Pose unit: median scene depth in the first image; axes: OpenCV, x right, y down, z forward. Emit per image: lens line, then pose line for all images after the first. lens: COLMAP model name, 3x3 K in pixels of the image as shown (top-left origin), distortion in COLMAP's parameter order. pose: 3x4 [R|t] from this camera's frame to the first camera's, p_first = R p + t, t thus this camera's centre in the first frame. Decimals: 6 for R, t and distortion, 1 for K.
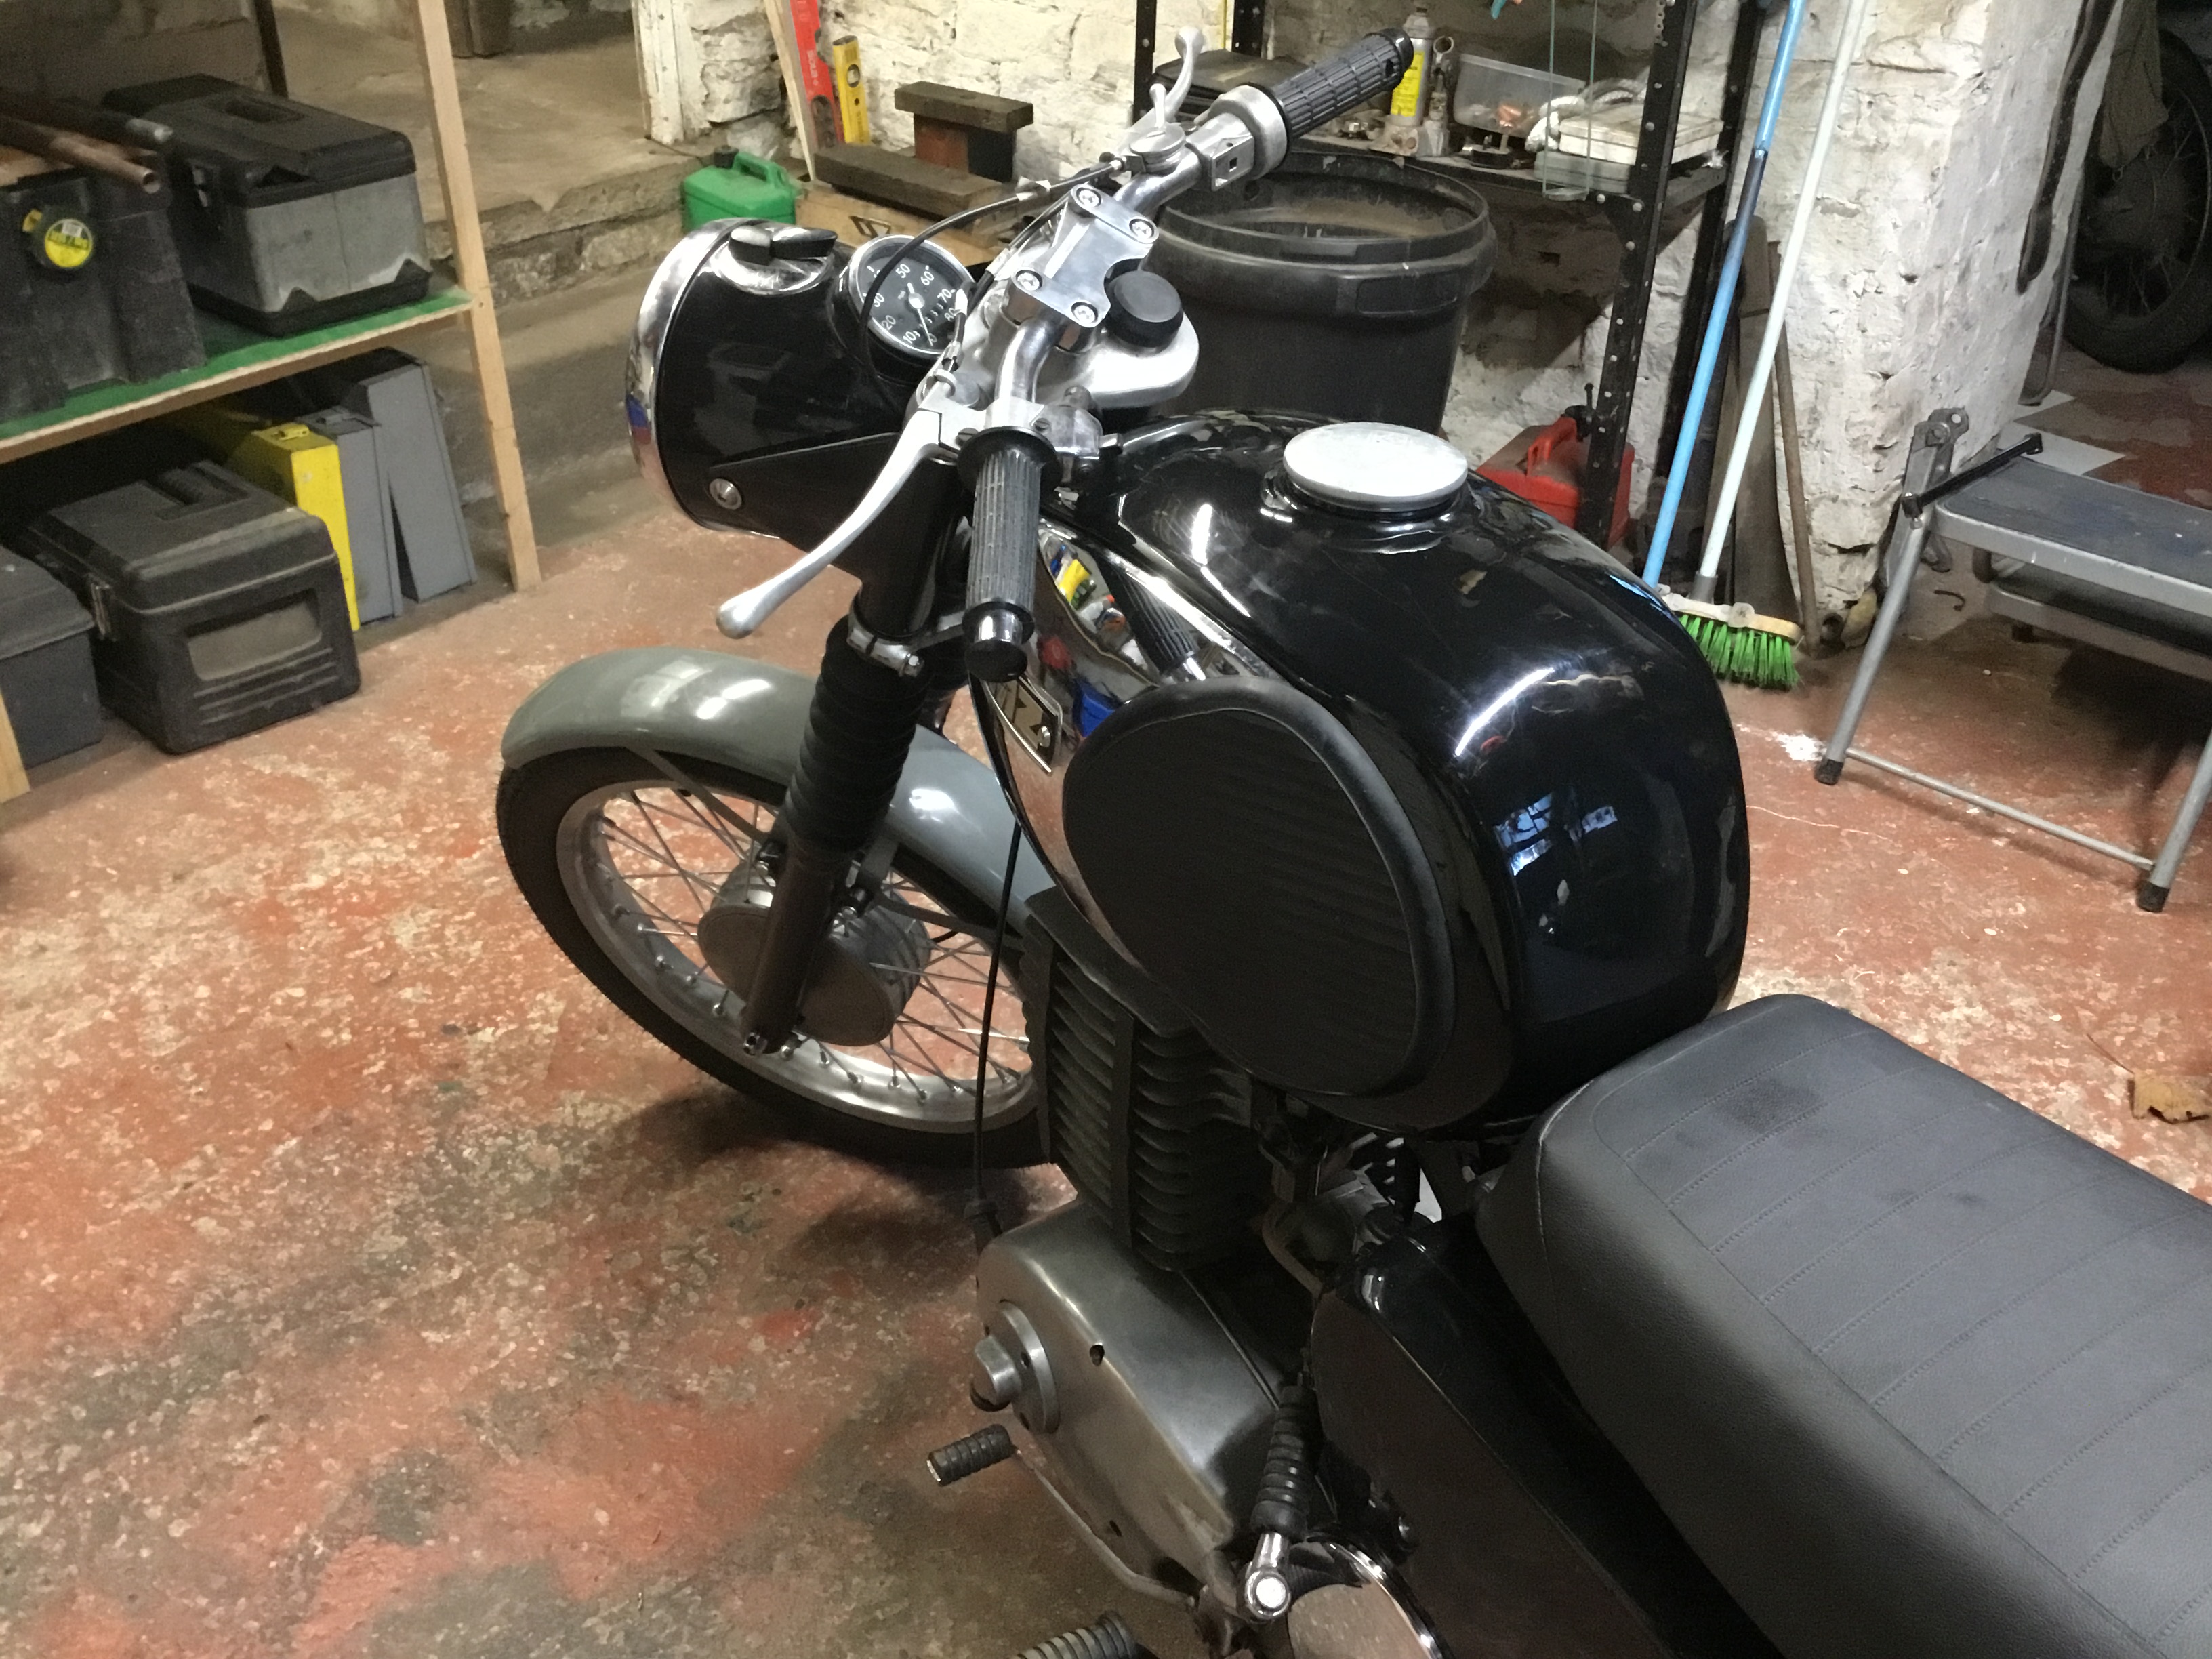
lens RADIAL K [[1998.4, 0, 1106.0], [0, 1998.4, 827.3], [0, 0, 1]] dist [0.123292, -0.280449]
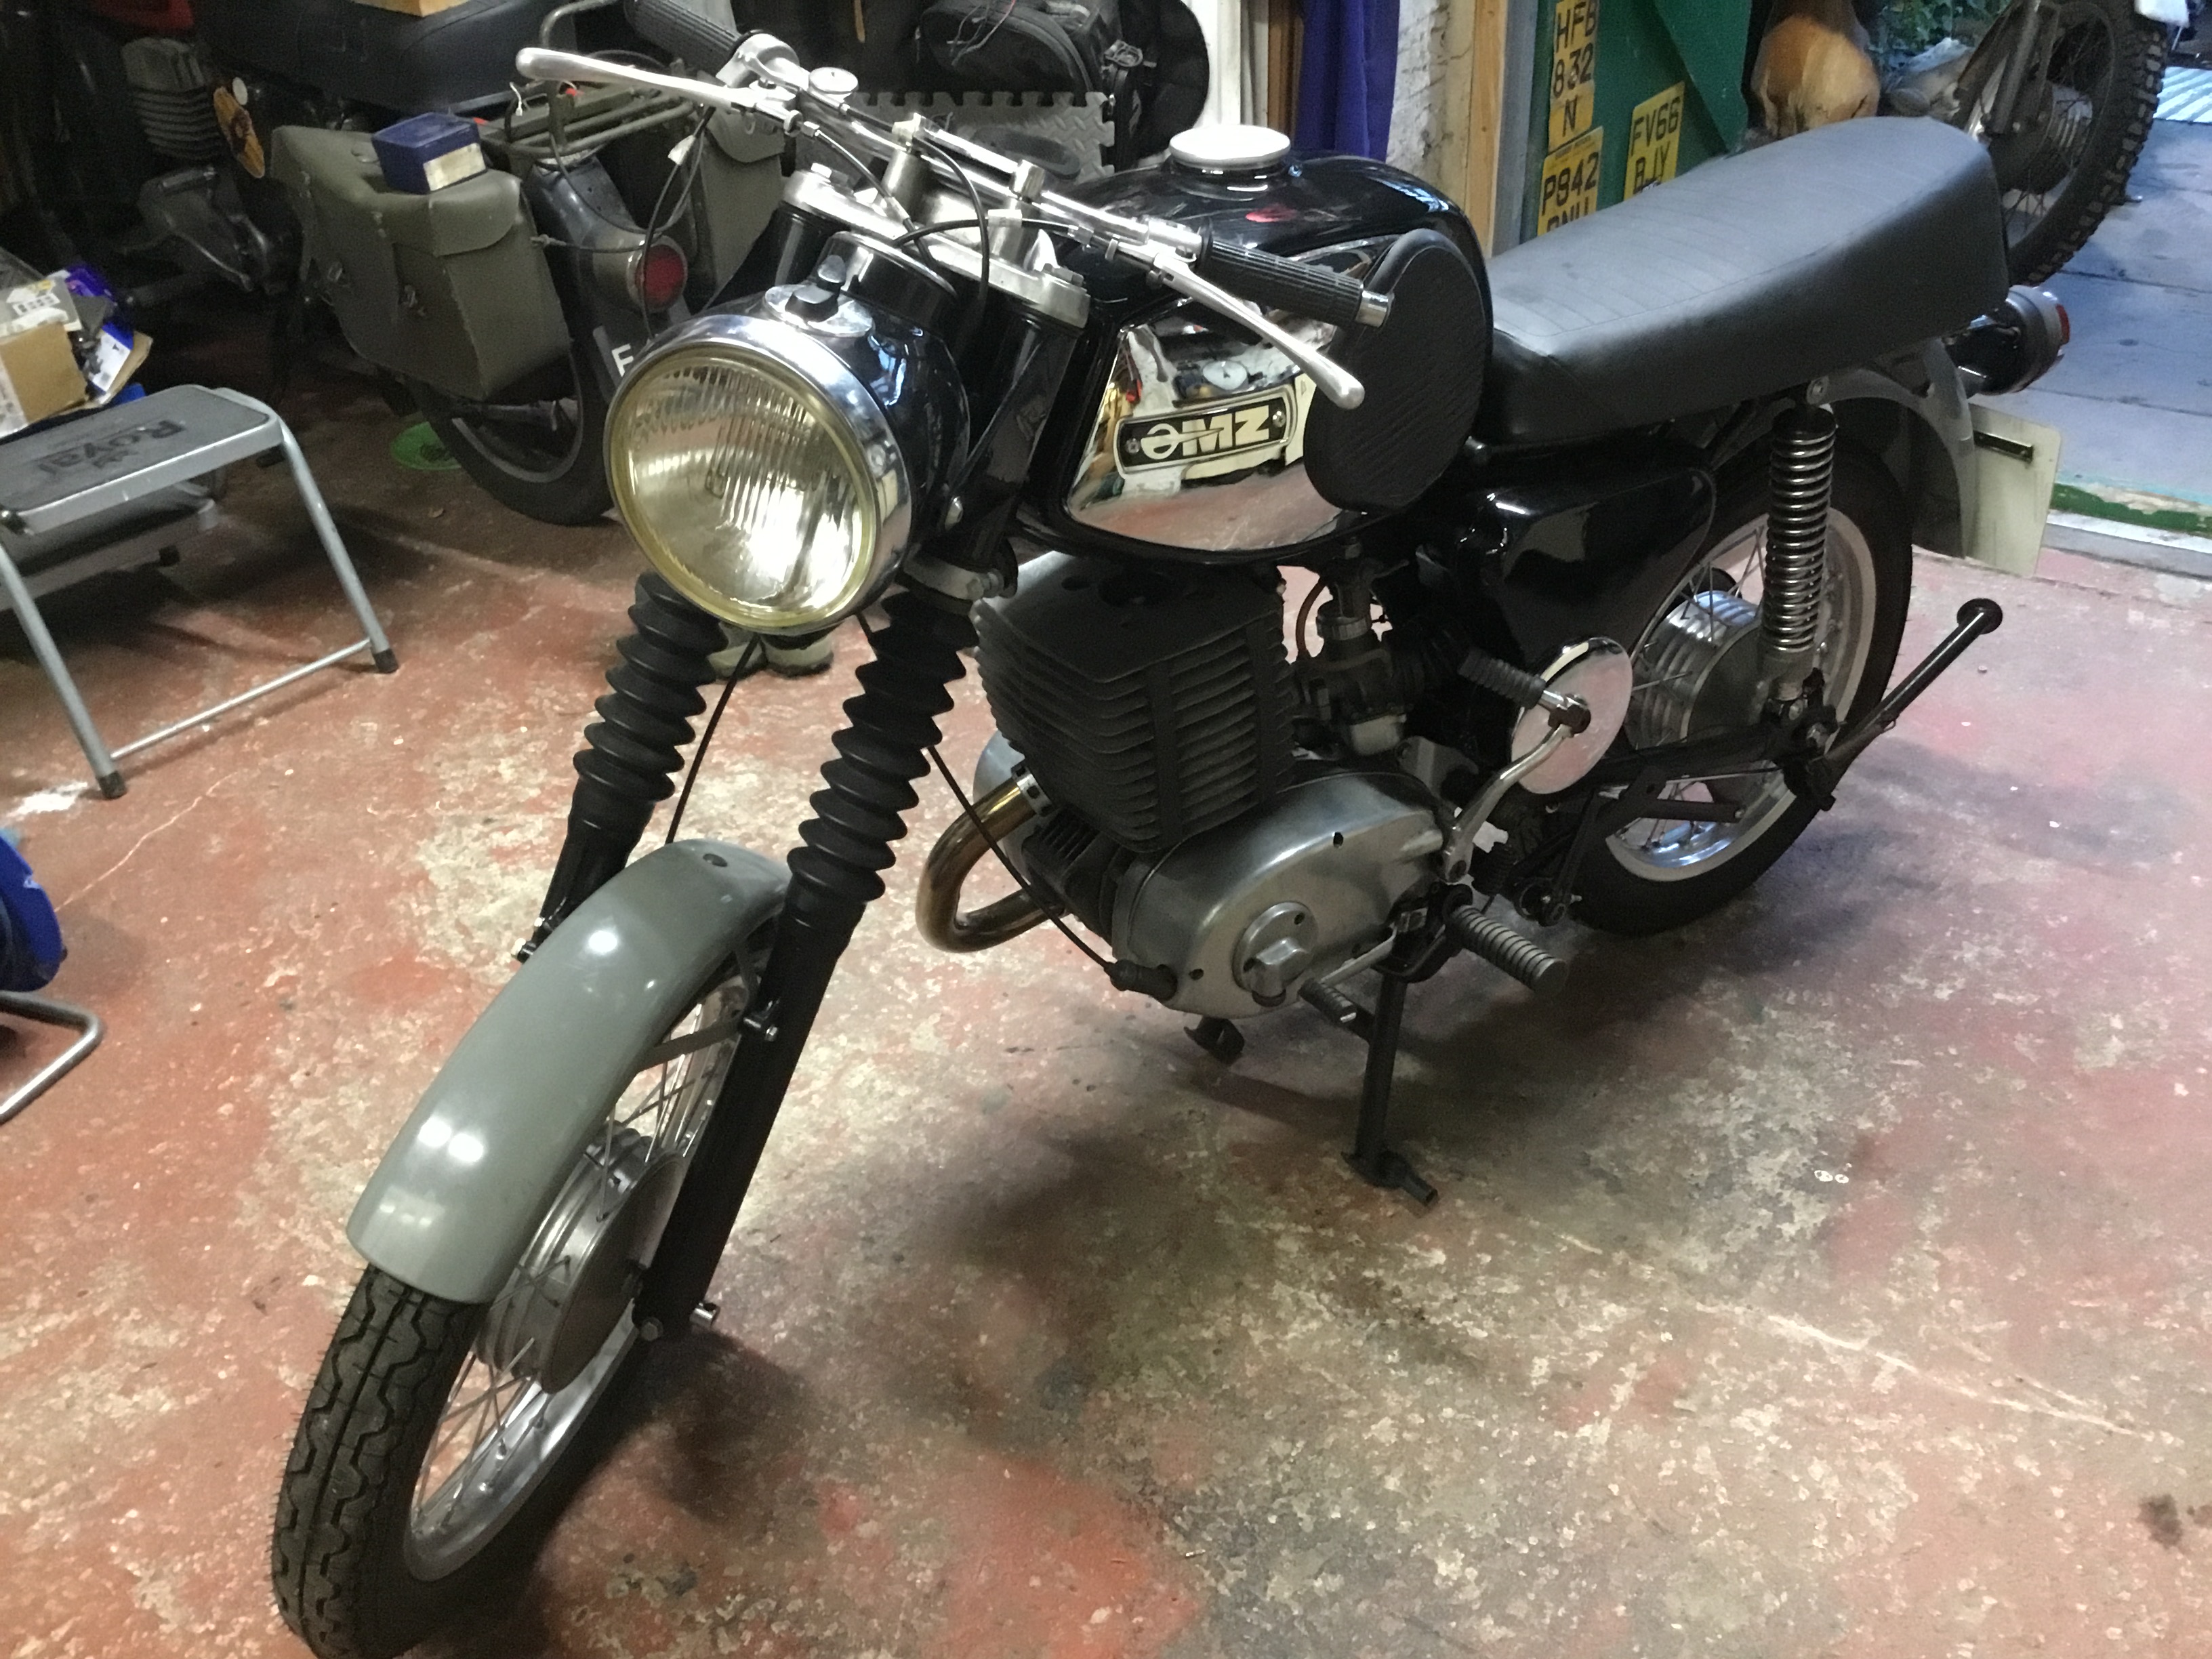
lens RADIAL K [[2026.4, 0, 1092.6], [0, 2026.4, 822.1], [0, 0, 1]] dist [0.147935, -0.278983]
pose [[-0.065238, -0.563009, 0.823872, -0.715014], [0.562847, 0.660996, 0.496273, -0.341084], [-0.823982, 0.496090, 0.273766, 0.454779]]
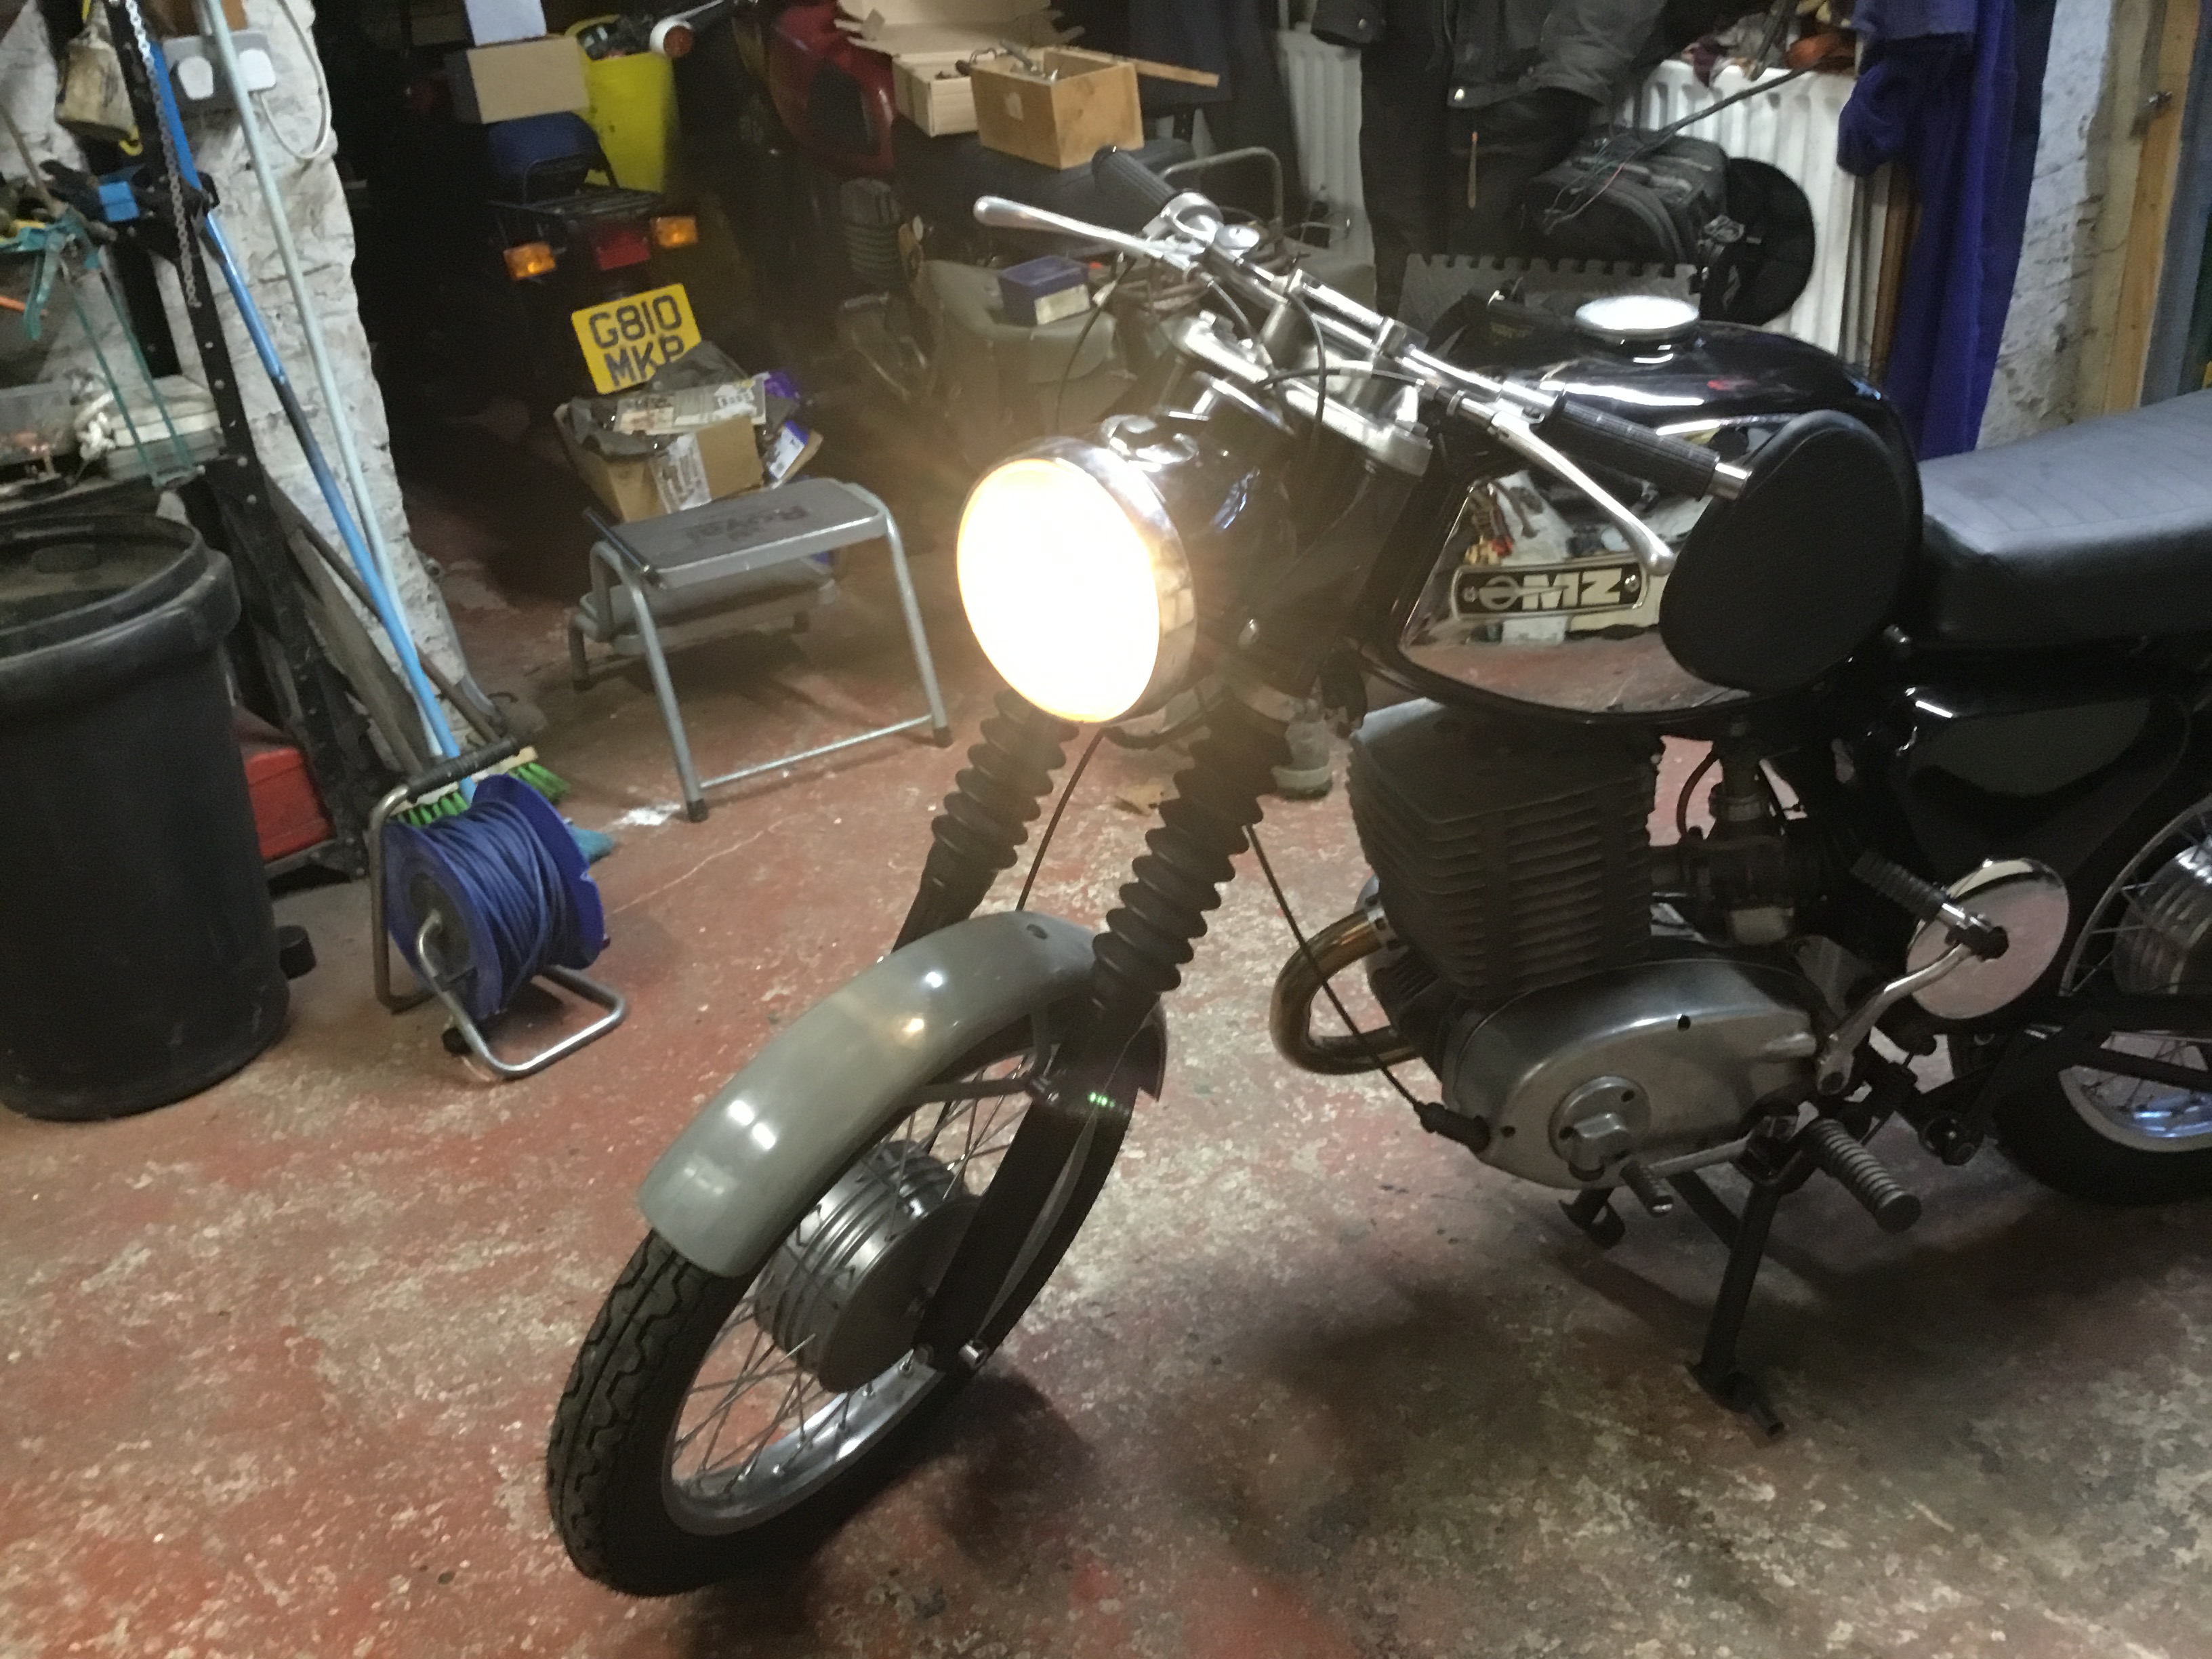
lens RADIAL K [[2026.4, 0, 1092.6], [0, 2026.4, 822.1], [0, 0, 1]] dist [0.147935, -0.278983]
pose [[0.285851, -0.487084, 0.825251, -0.736324], [0.572228, 0.777548, 0.260720, -0.268643], [-0.768664, 0.397704, 0.500985, 0.340073]]
